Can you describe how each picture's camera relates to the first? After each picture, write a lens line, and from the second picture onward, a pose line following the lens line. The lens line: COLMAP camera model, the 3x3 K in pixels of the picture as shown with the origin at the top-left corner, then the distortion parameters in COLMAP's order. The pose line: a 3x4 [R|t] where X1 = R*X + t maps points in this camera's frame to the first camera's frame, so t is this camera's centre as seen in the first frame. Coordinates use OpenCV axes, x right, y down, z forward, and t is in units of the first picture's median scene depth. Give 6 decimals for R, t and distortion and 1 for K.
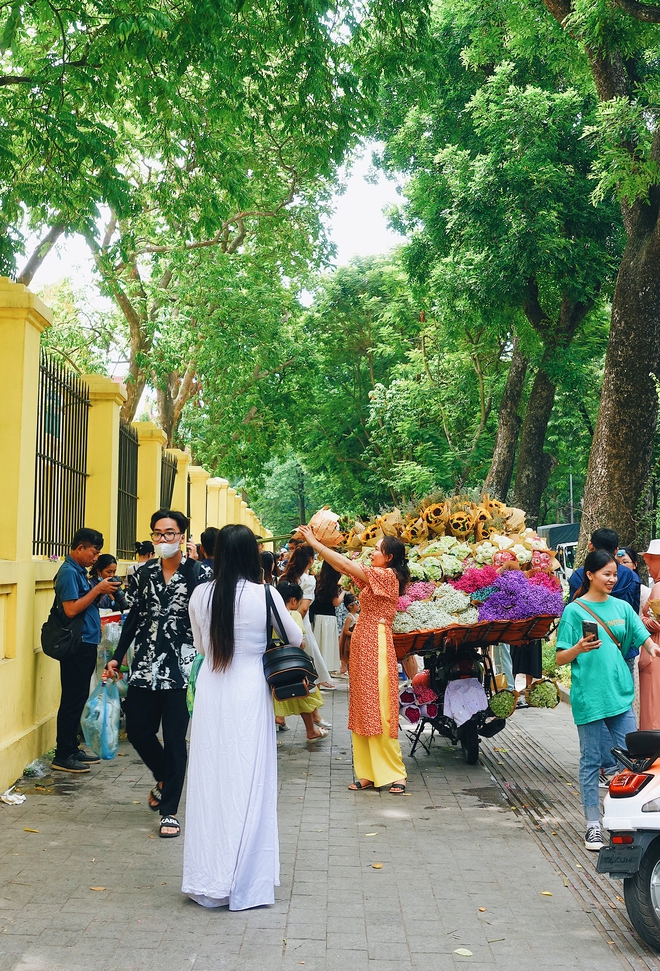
lens RADIAL K [[1218.0, 0, 304.5], [0, 1218.0, 441.3], [0, 0, 1]] dist [-0.059578, 0.000000]
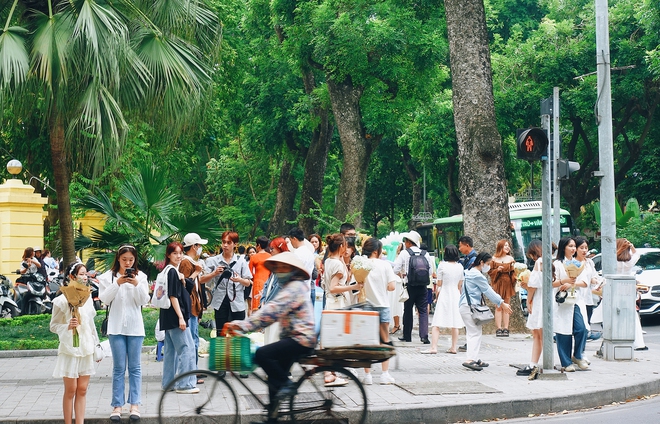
lens RADIAL K [[1130.4, 0, 329.9], [0, 1130.4, 212.5], [0, 0, 1]] dist [0.016672, 0.000000]
pose [[0.984821, -0.004036, 0.173527, -0.090237], [-0.004543, 0.998788, 0.049016, -0.087987], [-0.173515, -0.049061, 0.983608, -1.012694]]
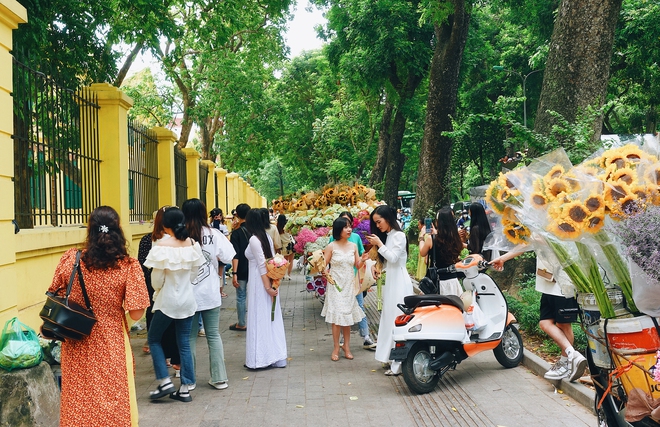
lens RADIAL K [[642.0, 0, 324.8], [0, 642.0, 211.4], [0, 0, 1]] dist [-0.054022, 0.000000]
pose [[0.997310, -0.040320, 0.061215, 0.009421], [0.034061, 0.994399, 0.100049, -0.005217], [-0.064906, -0.097695, 0.993098, -0.019820]]
